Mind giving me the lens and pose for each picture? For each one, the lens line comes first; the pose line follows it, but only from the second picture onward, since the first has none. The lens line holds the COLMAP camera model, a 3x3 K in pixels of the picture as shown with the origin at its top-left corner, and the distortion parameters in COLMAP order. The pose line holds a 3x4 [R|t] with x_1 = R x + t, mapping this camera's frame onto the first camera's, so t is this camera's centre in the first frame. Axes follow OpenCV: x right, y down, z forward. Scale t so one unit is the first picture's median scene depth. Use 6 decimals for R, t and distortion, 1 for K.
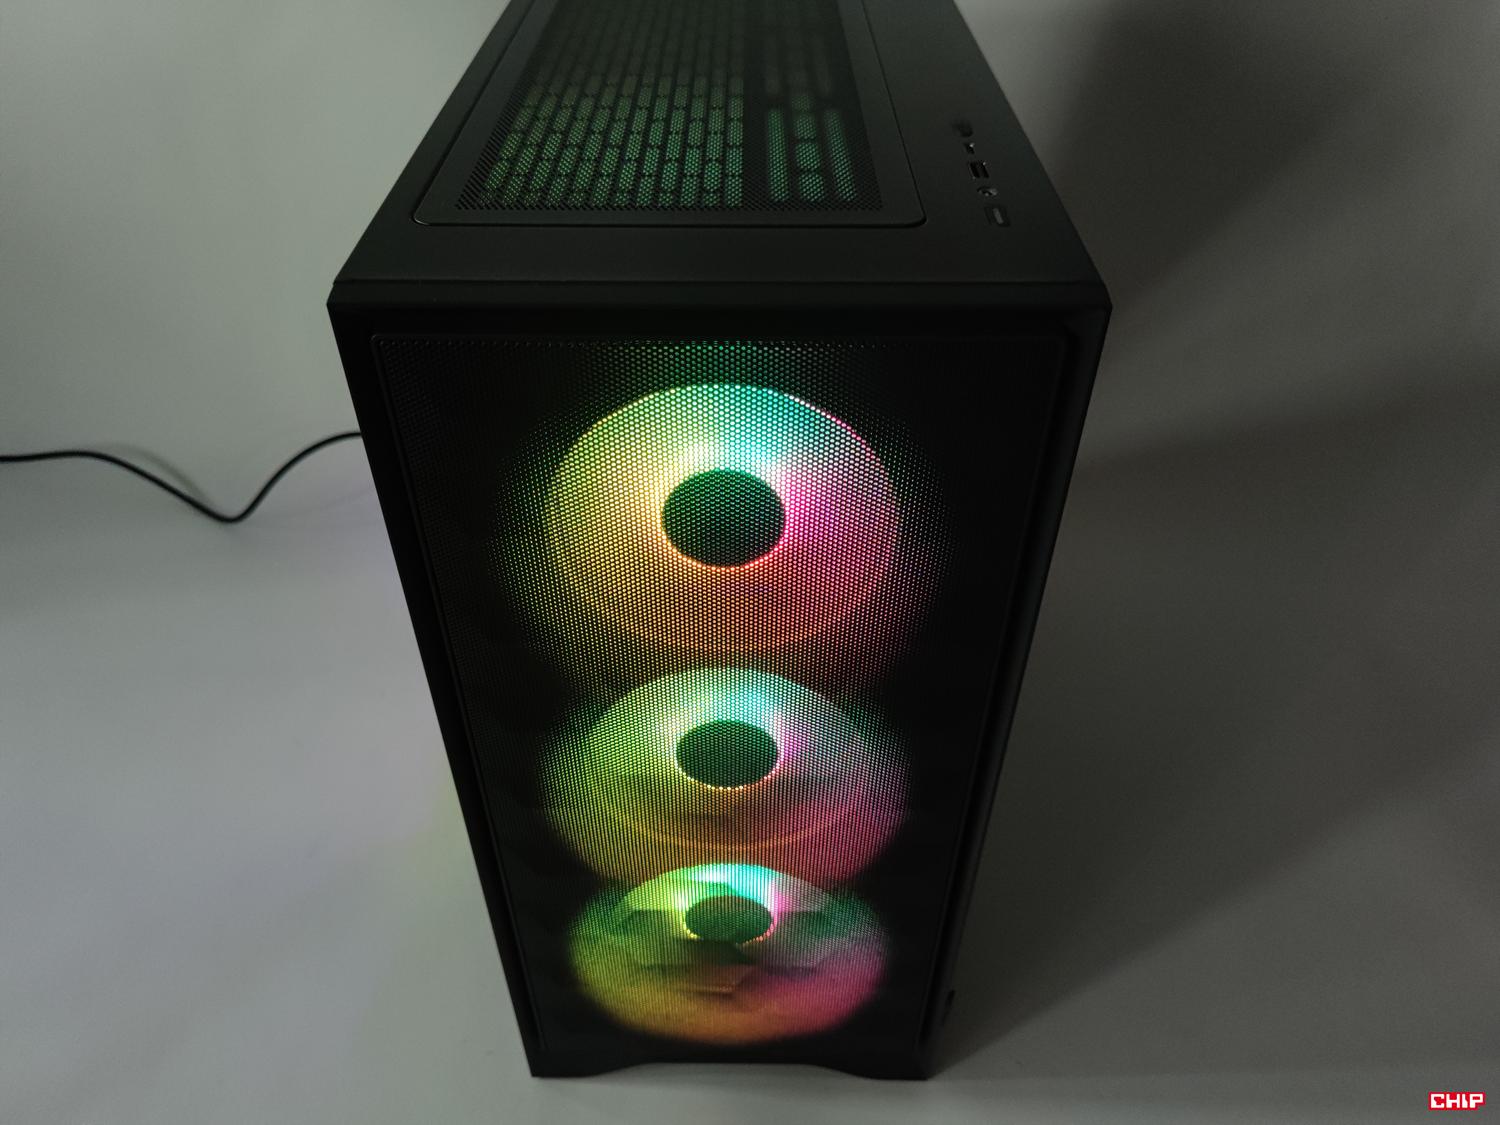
lens RADIAL K [[1105.1, 0, 744.1], [0, 1105.1, 561.6], [0, 0, 1]] dist [-0.005296, -0.004373]
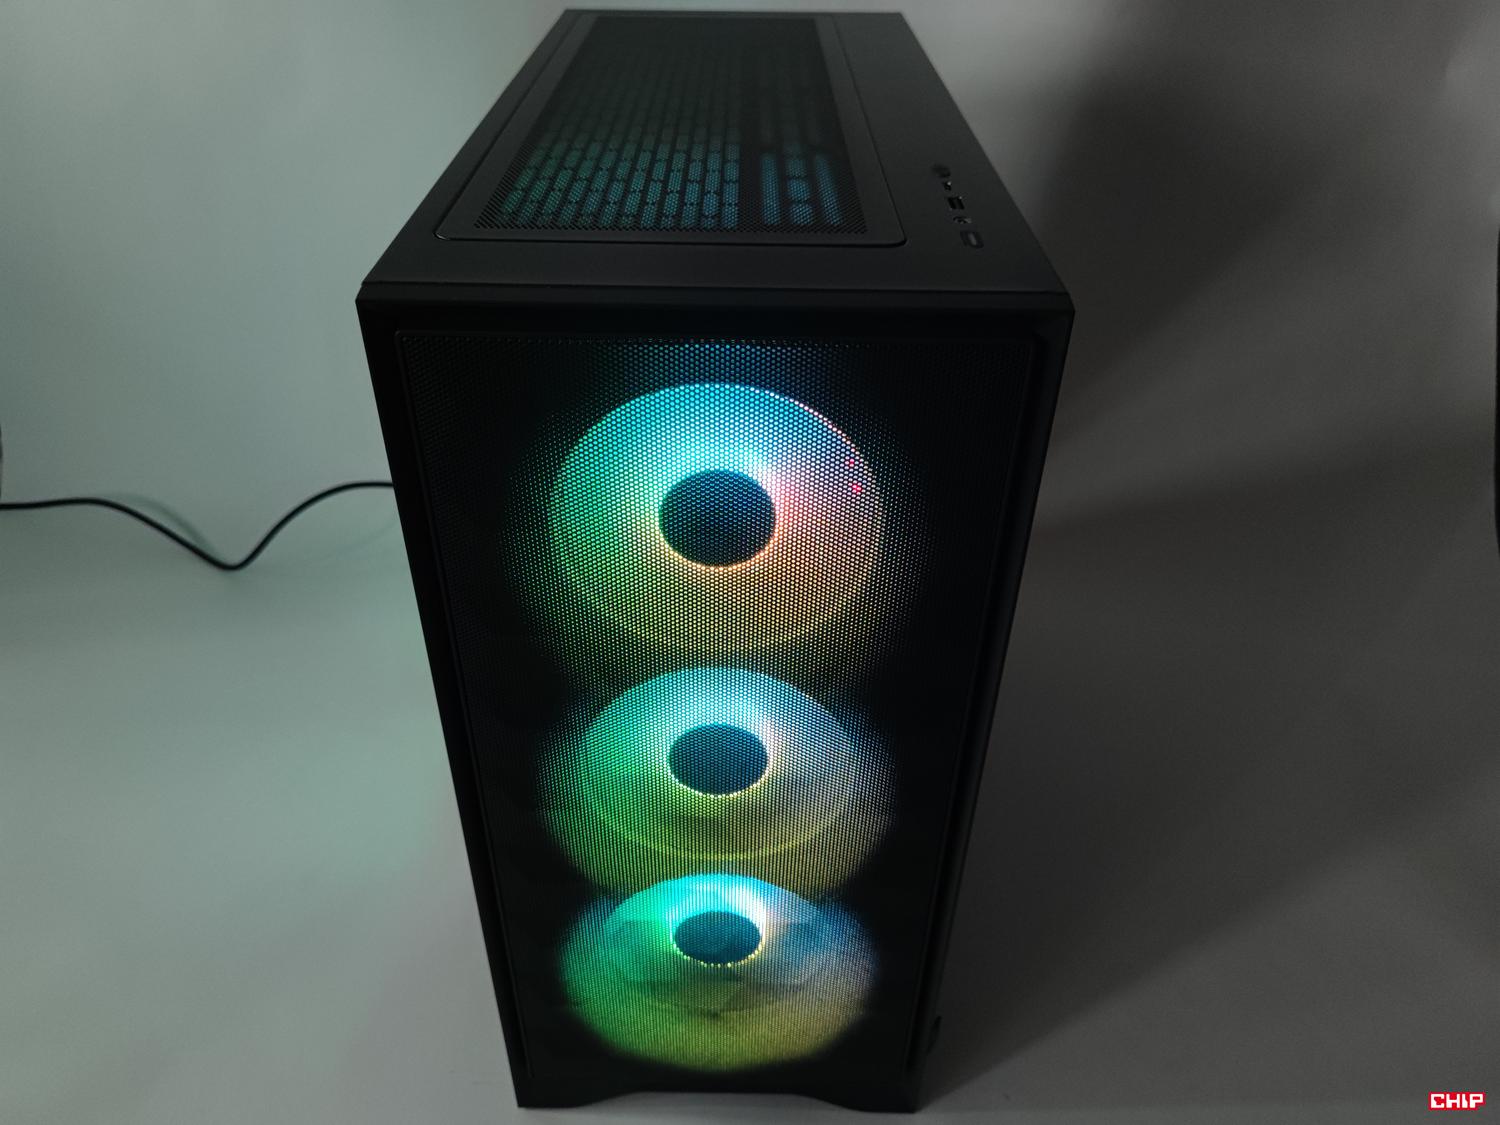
lens RADIAL K [[1105.2, 0, 750.0], [0, 1105.2, 562.5], [0, 0, 1]] dist [-0.002911, -0.005199]
pose [[0.999879, 0.009068, 0.012623, -0.000474], [-0.007992, 0.996527, -0.082883, 0.087540], [-0.013330, 0.082773, 0.996479, -0.053246]]
